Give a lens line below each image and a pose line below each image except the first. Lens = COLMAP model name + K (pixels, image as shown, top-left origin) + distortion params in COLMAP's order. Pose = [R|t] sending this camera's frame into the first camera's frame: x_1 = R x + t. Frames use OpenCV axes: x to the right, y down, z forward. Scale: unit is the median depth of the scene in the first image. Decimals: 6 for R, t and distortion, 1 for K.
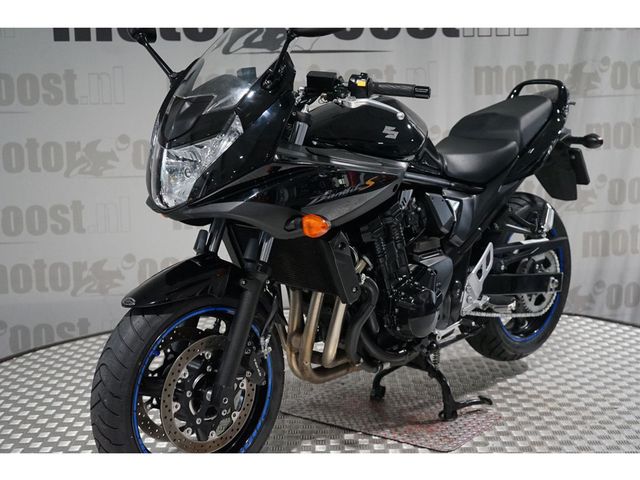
lens RADIAL K [[940.1, 0, 324.6], [0, 940.1, 242.5], [0, 0, 1]] dist [-0.018115, 0.000000]
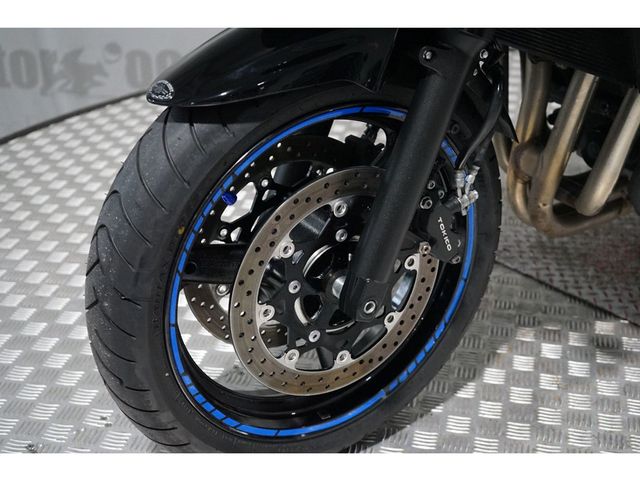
lens RADIAL K [[940.1, 0, 317.3], [0, 940.1, 237.4], [0, 0, 1]] dist [-0.018115, 0.000000]
pose [[0.972531, 0.109539, -0.205391, -0.036620], [-0.042018, 0.950475, 0.307948, -0.009231], [0.228952, -0.290859, 0.928968, 0.546358]]
